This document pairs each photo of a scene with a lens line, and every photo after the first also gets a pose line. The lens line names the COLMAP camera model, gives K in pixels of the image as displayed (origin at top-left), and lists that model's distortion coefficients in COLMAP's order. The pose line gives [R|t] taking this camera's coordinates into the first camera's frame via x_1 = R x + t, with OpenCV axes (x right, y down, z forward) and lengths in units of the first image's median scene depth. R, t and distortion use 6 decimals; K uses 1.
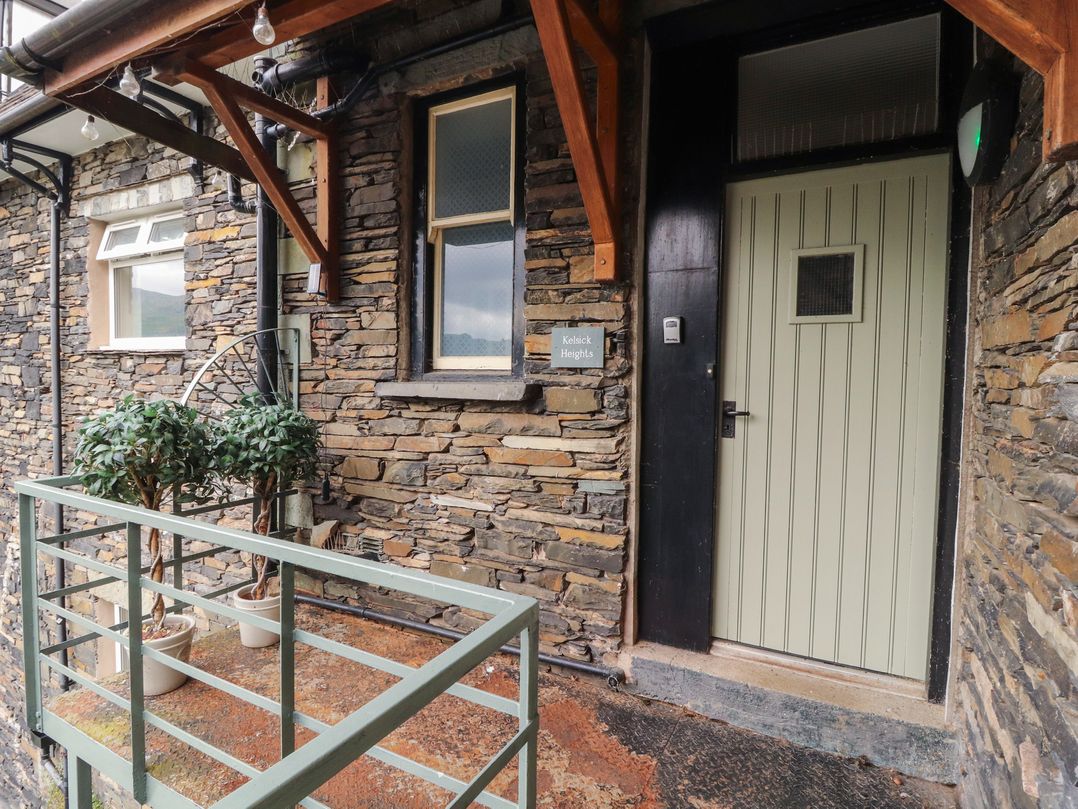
lens RADIAL K [[579.9, 0, 551.5], [0, 579.9, 390.7], [0, 0, 1]] dist [0.003117, -0.017247]
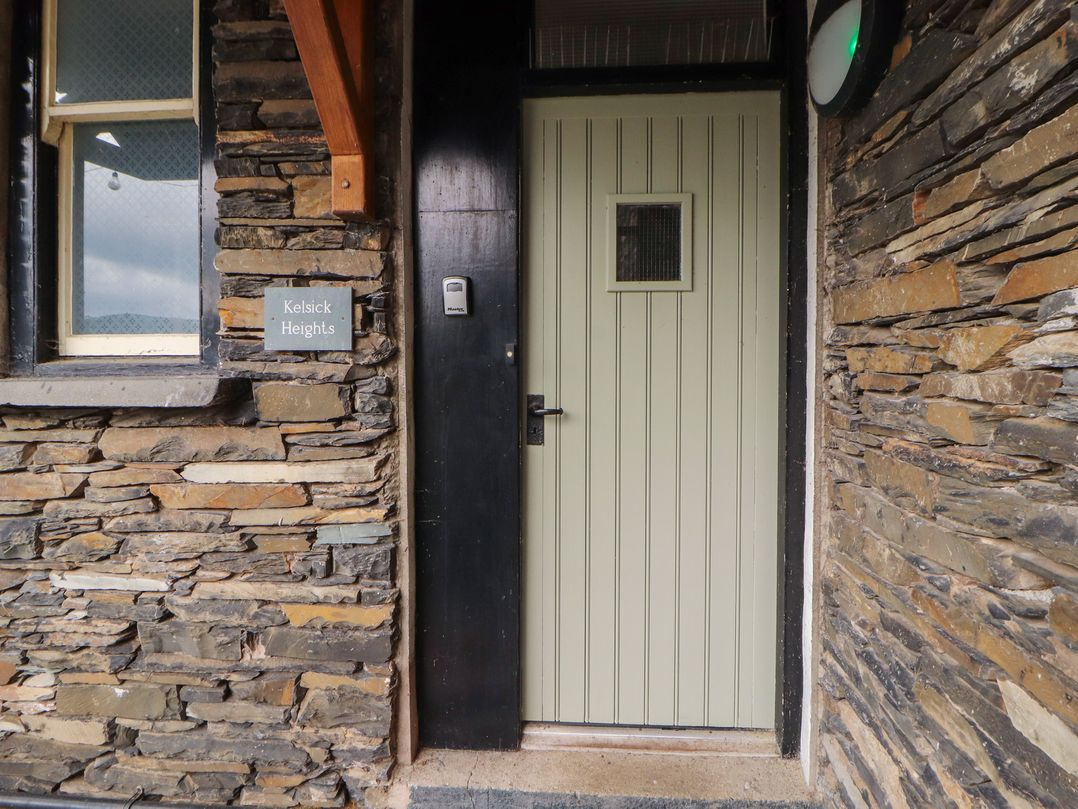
lens RADIAL K [[579.9, 0, 551.5], [0, 579.9, 390.7], [0, 0, 1]] dist [0.003117, -0.017247]
pose [[0.929524, -0.031578, 0.367408, 0.056354], [0.022465, 0.999325, 0.029056, -0.008453], [-0.368078, -0.018754, 0.929606, 0.311924]]
